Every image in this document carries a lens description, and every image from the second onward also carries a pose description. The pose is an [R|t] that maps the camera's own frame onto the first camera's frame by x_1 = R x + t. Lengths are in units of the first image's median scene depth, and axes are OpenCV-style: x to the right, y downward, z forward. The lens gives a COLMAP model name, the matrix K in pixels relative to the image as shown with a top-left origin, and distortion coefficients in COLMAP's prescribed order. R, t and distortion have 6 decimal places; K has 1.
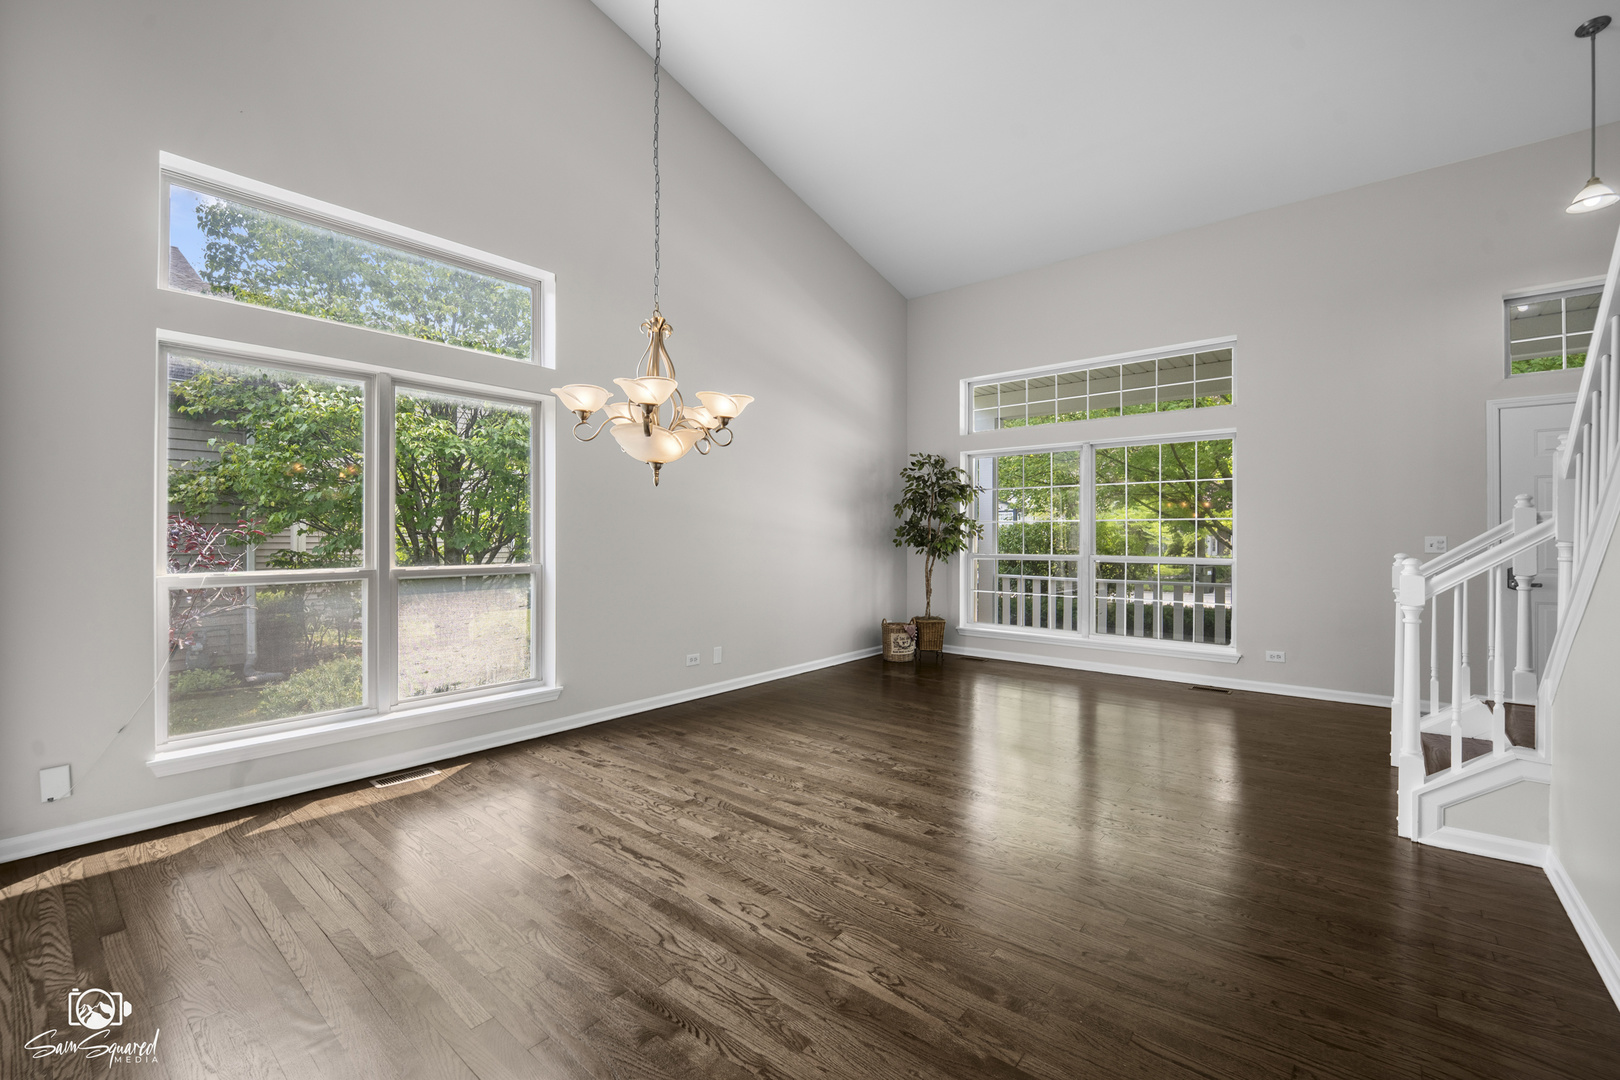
lens RADIAL K [[672.2, 0, 811.4], [0, 672.2, 540.2], [0, 0, 1]] dist [-0.001010, -0.000935]
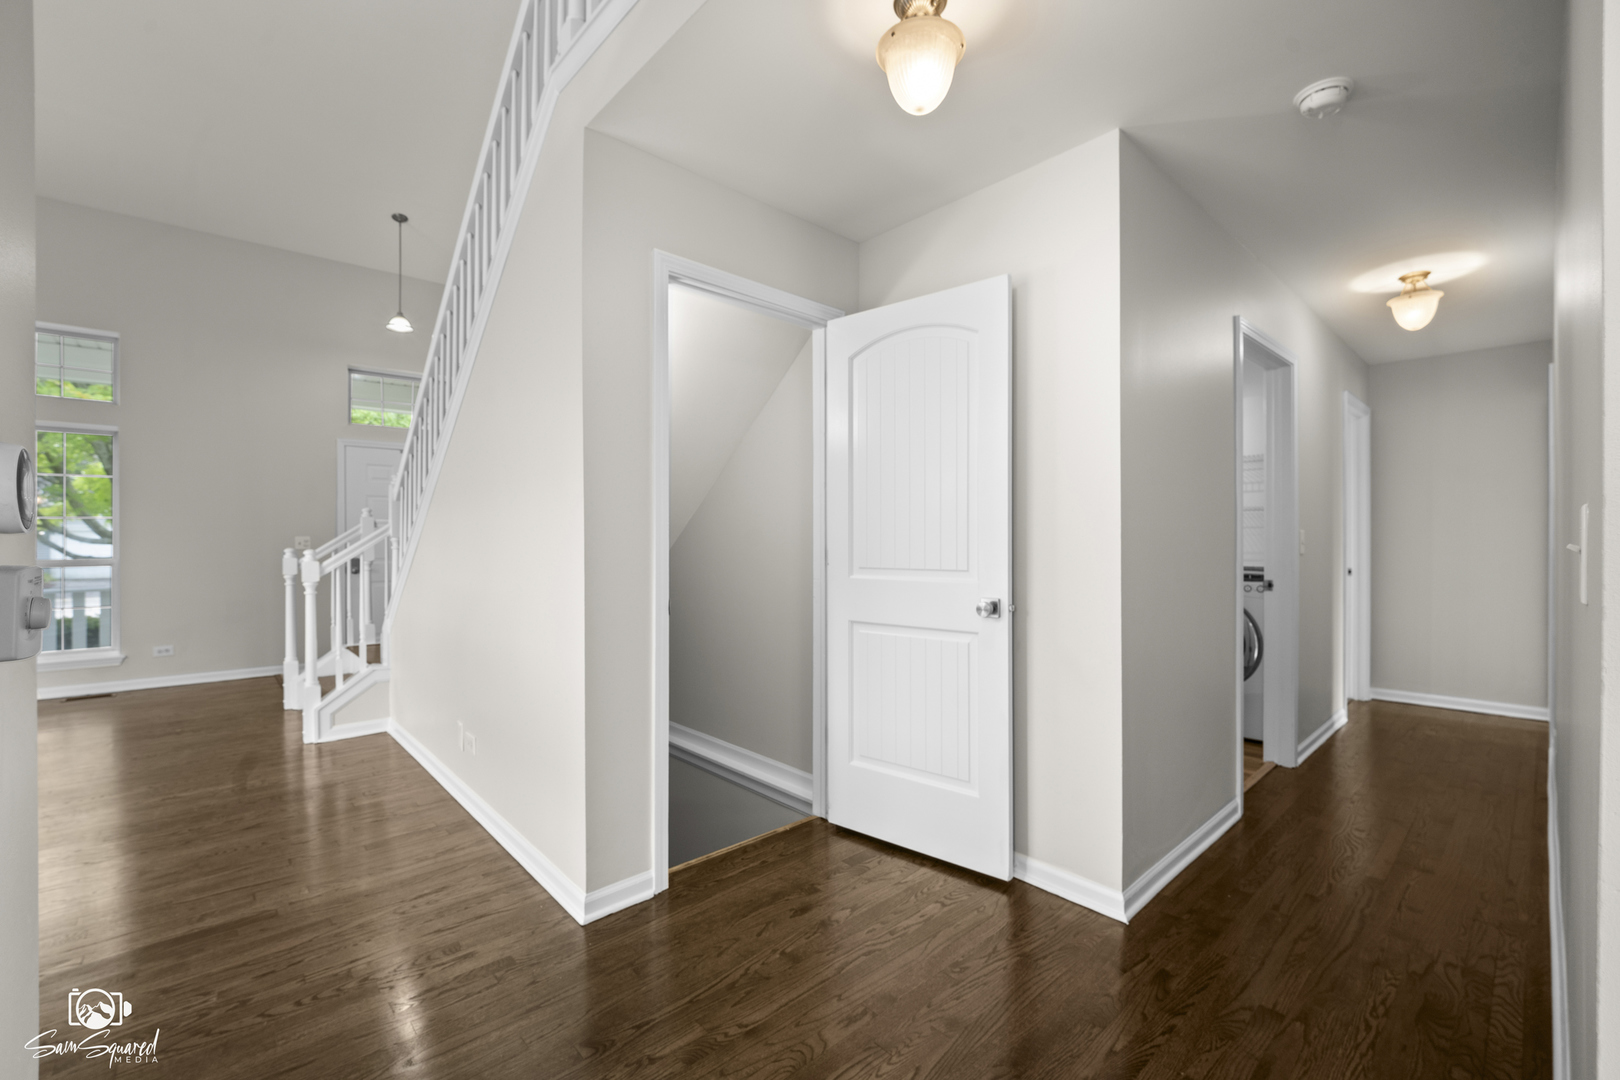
lens RADIAL K [[672.2, 0, 811.4], [0, 672.2, 540.2], [0, 0, 1]] dist [-0.001010, -0.000935]
pose [[0.134304, 0.005184, 0.990927, -0.398760], [0.002145, 0.999982, -0.005522, 0.018109], [-0.990938, 0.002867, 0.134291, -0.260789]]
